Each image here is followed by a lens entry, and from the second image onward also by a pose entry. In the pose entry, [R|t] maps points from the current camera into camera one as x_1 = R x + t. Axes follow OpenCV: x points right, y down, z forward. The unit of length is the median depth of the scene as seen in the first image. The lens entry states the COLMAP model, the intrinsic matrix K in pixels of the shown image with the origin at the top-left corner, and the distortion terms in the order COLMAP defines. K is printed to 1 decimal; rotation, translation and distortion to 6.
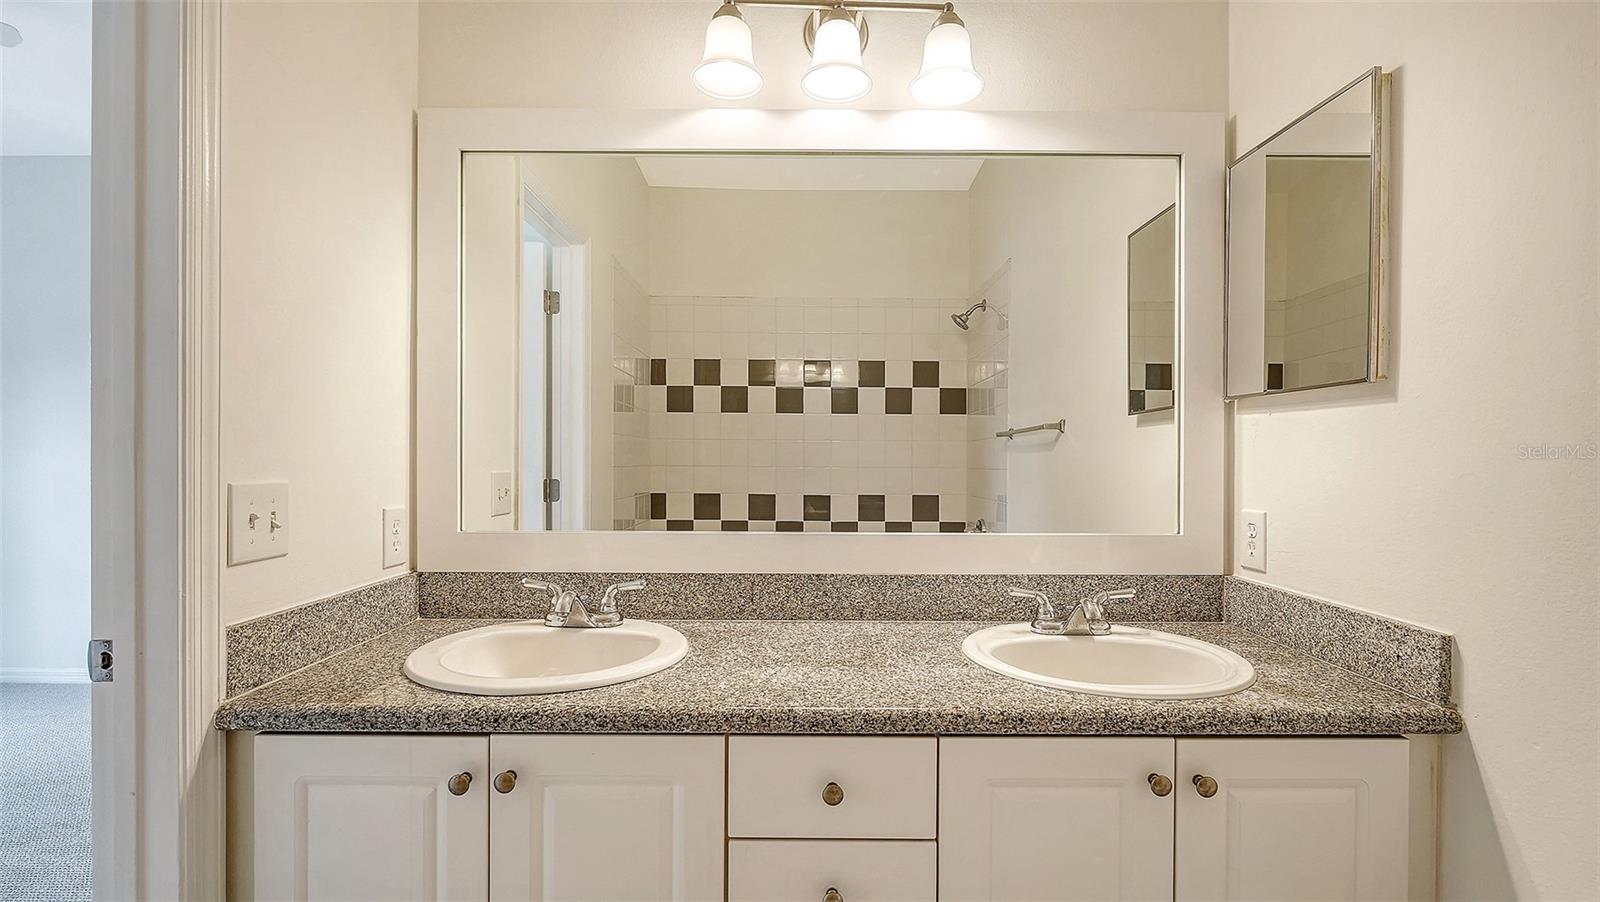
lens RADIAL K [[722.7, 0, 800.0], [0, 722.7, 459.1], [0, 0, 1]] dist [0.002852, 0.000005]
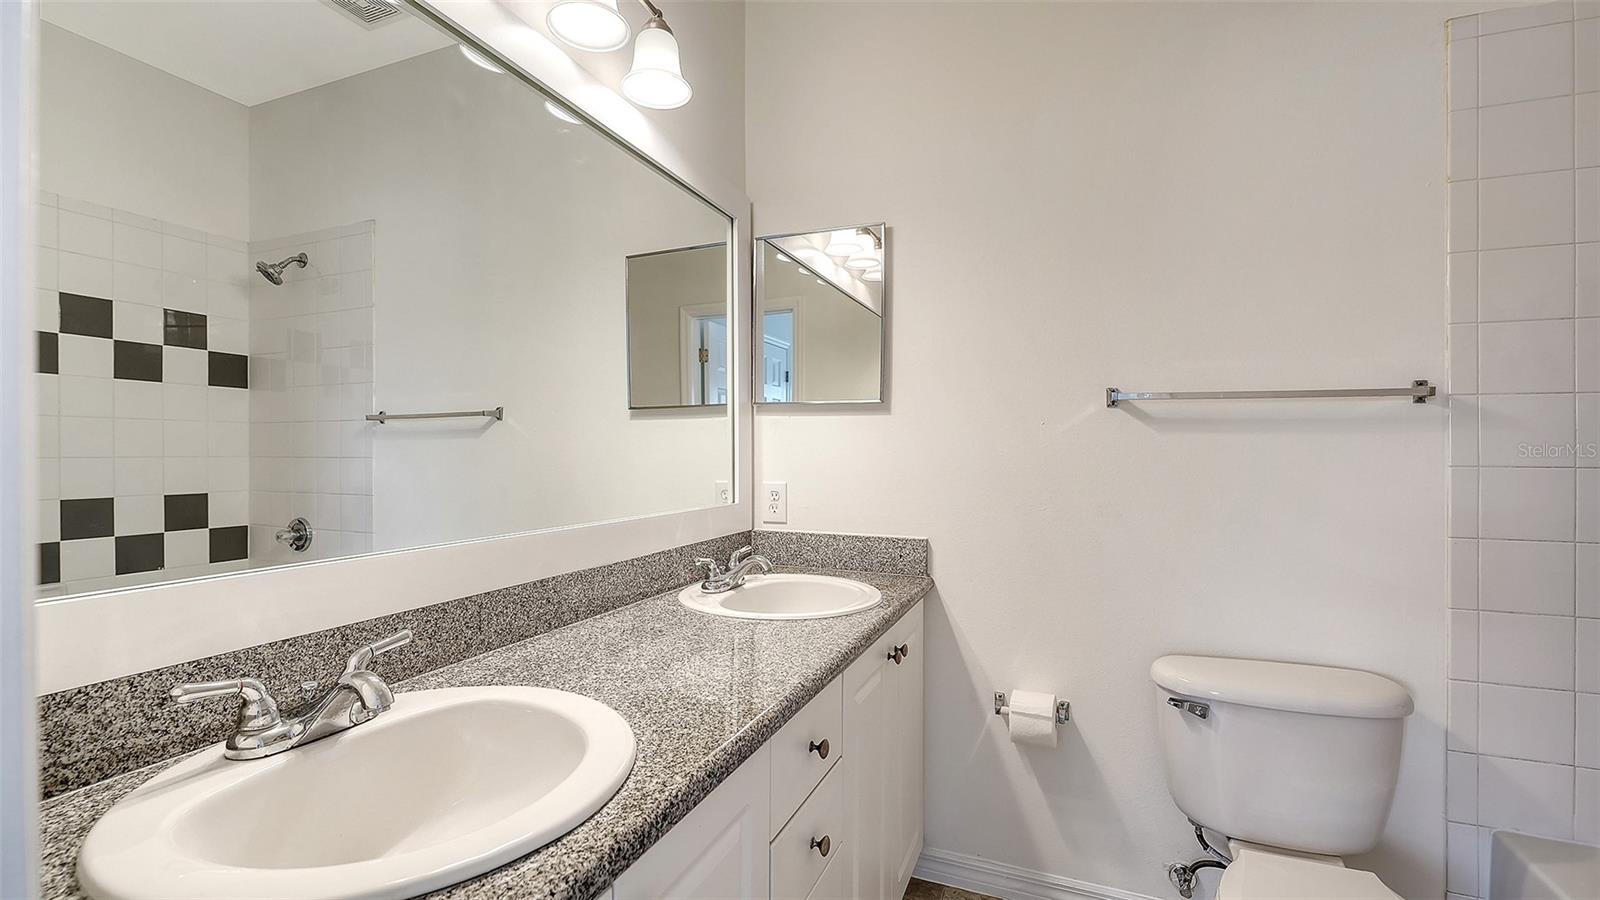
lens RADIAL K [[687.8, 0, 800.0], [0, 687.8, 450.0], [0, 0, 1]] dist [-0.002338, -0.000387]
pose [[0.377826, 0.000542, 0.925877, -0.608608], [-0.003468, 0.999994, 0.000830, 0.005075], [-0.925870, -0.003525, 0.377825, 0.414374]]
